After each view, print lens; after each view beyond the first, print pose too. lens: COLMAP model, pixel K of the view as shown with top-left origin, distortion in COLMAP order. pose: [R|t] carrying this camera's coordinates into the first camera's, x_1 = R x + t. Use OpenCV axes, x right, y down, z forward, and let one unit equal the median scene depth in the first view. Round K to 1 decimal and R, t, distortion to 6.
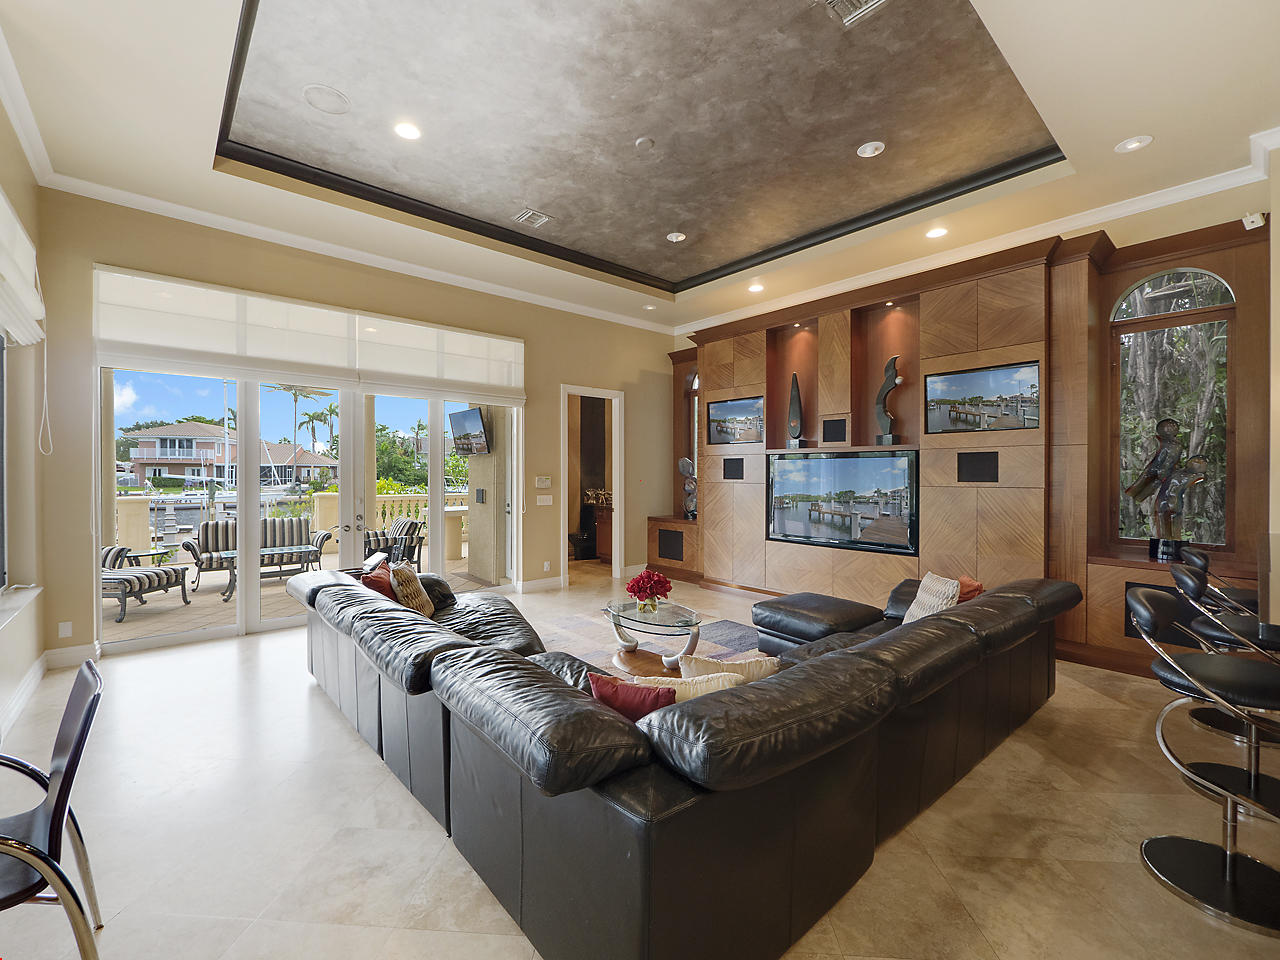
lens RADIAL K [[545.2, 0, 640.4], [0, 545.2, 484.4], [0, 0, 1]] dist [-0.008538, 0.000580]
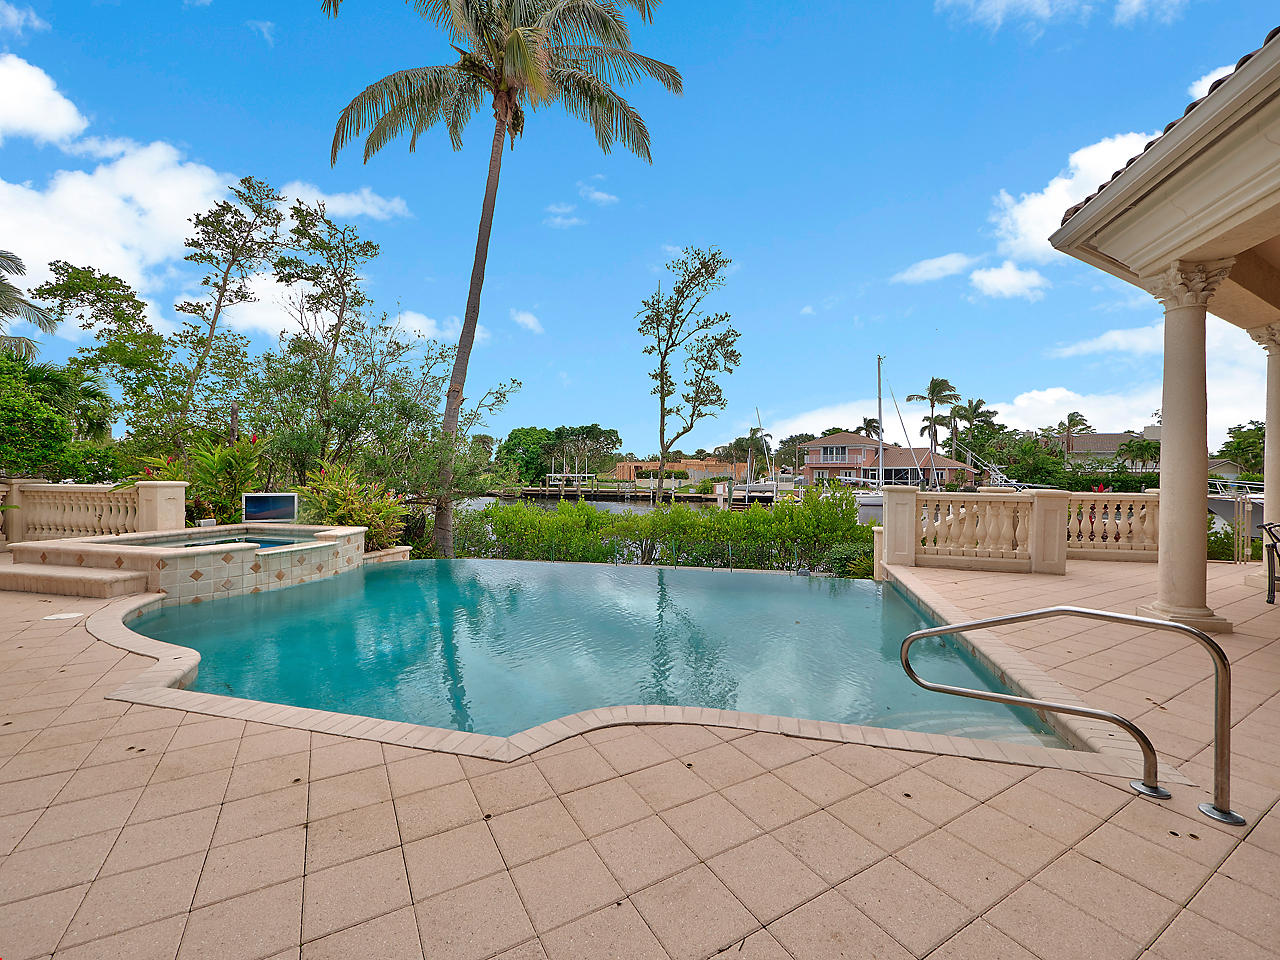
lens RADIAL K [[545.2, 0, 640.5], [0, 545.2, 477.2], [0, 0, 1]] dist [-0.008538, 0.000580]
pose [[0.560281, 0.006181, -0.828280, -0.933148], [-0.023302, 0.999694, -0.008303, 0.047386], [0.827975, 0.023953, 0.560253, -0.526420]]
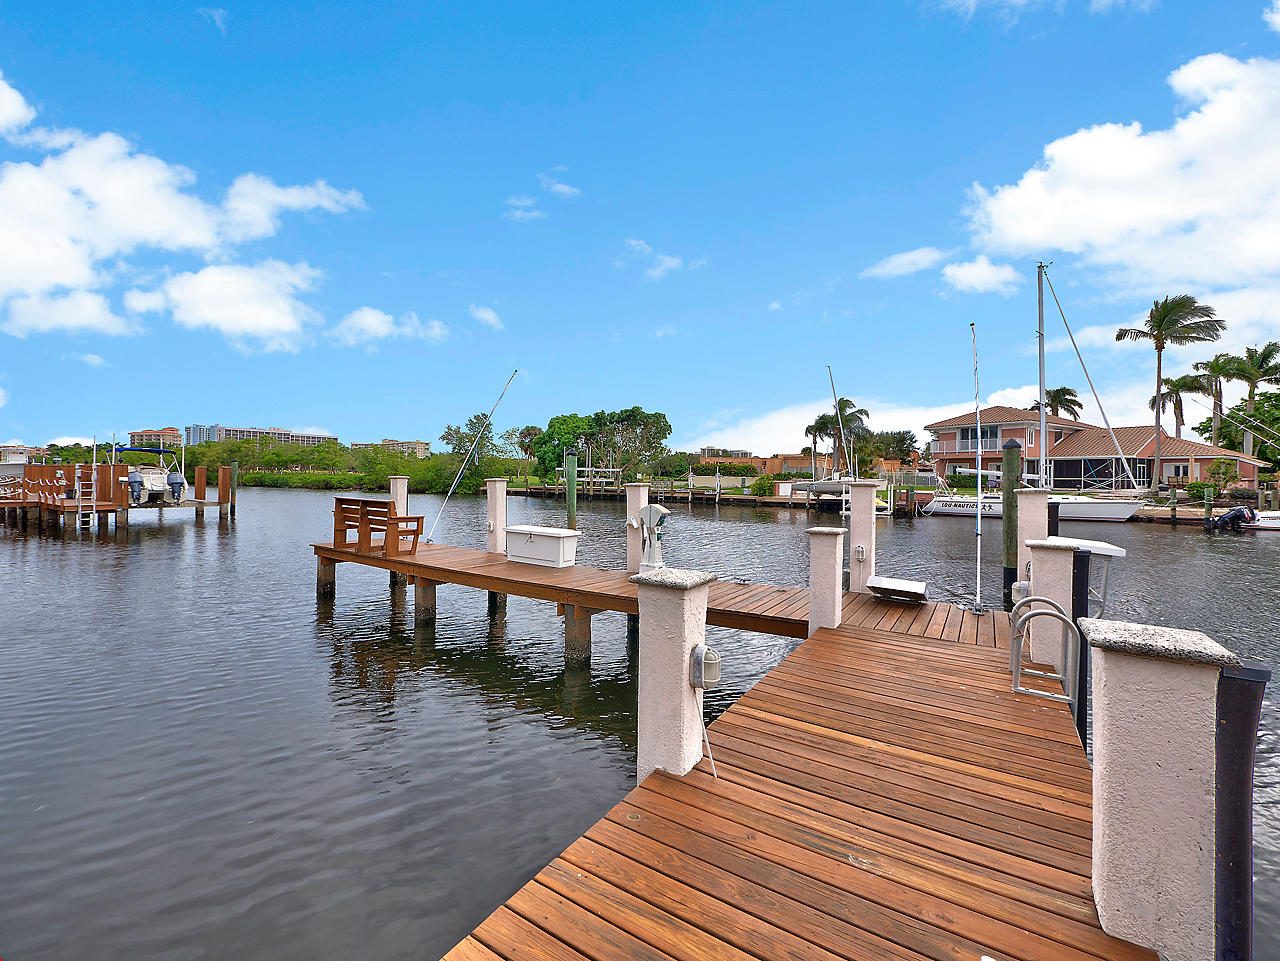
lens RADIAL K [[545.2, 0, 631.7], [0, 545.2, 472.6], [0, 0, 1]] dist [-0.008538, 0.000580]
pose [[0.274572, -0.005775, -0.961549, -2.544269], [-0.032486, 0.999355, -0.015278, 0.117501], [0.961018, 0.035431, 0.274208, 3.244020]]
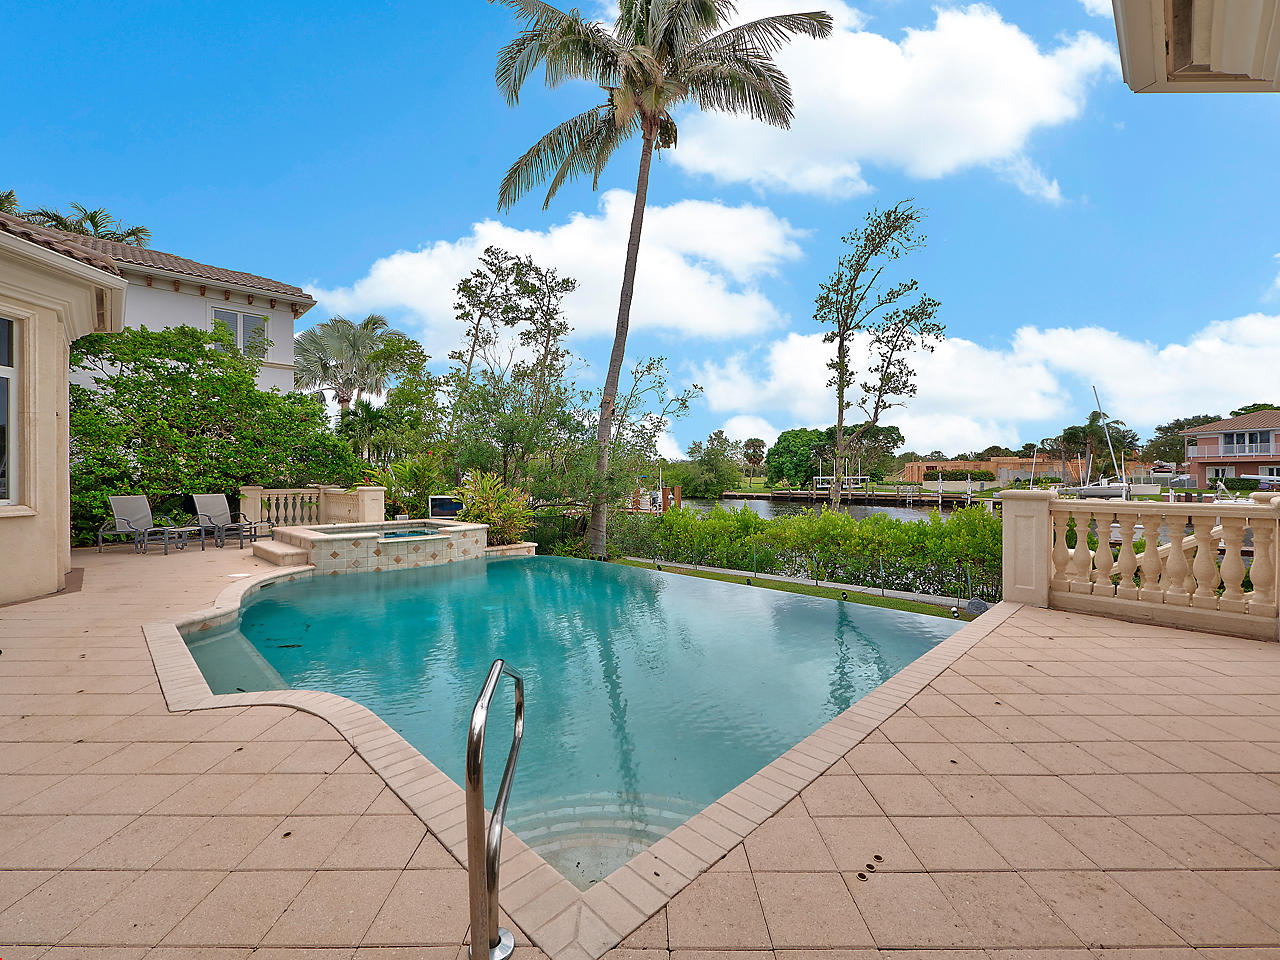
lens RADIAL K [[545.2, 0, 630.0], [0, 545.2, 479.2], [0, 0, 1]] dist [-0.008538, 0.000580]
pose [[0.053994, 0.001273, -0.998540, -0.794267], [-0.015645, 0.999878, 0.000429, 0.033573], [0.998419, 0.015599, 0.054007, 0.011813]]
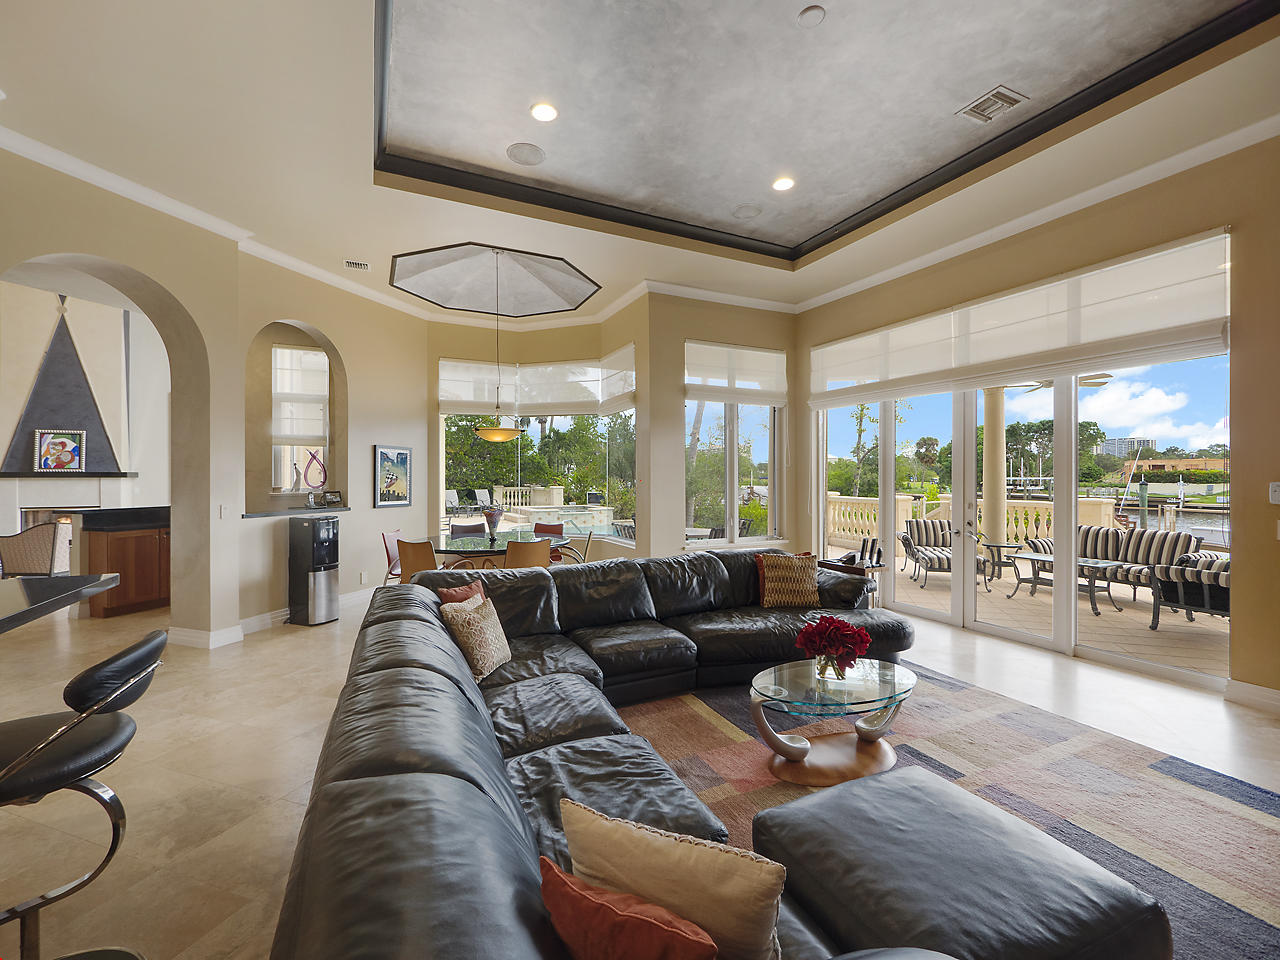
lens RADIAL K [[545.2, 0, 623.0], [0, 545.2, 474.2], [0, 0, 1]] dist [-0.008538, 0.000580]
pose [[-0.276945, -0.004710, -0.960874, 0.447576], [-0.018882, 0.999822, 0.000541, -0.010043], [0.960700, 0.018293, -0.276985, 0.563205]]
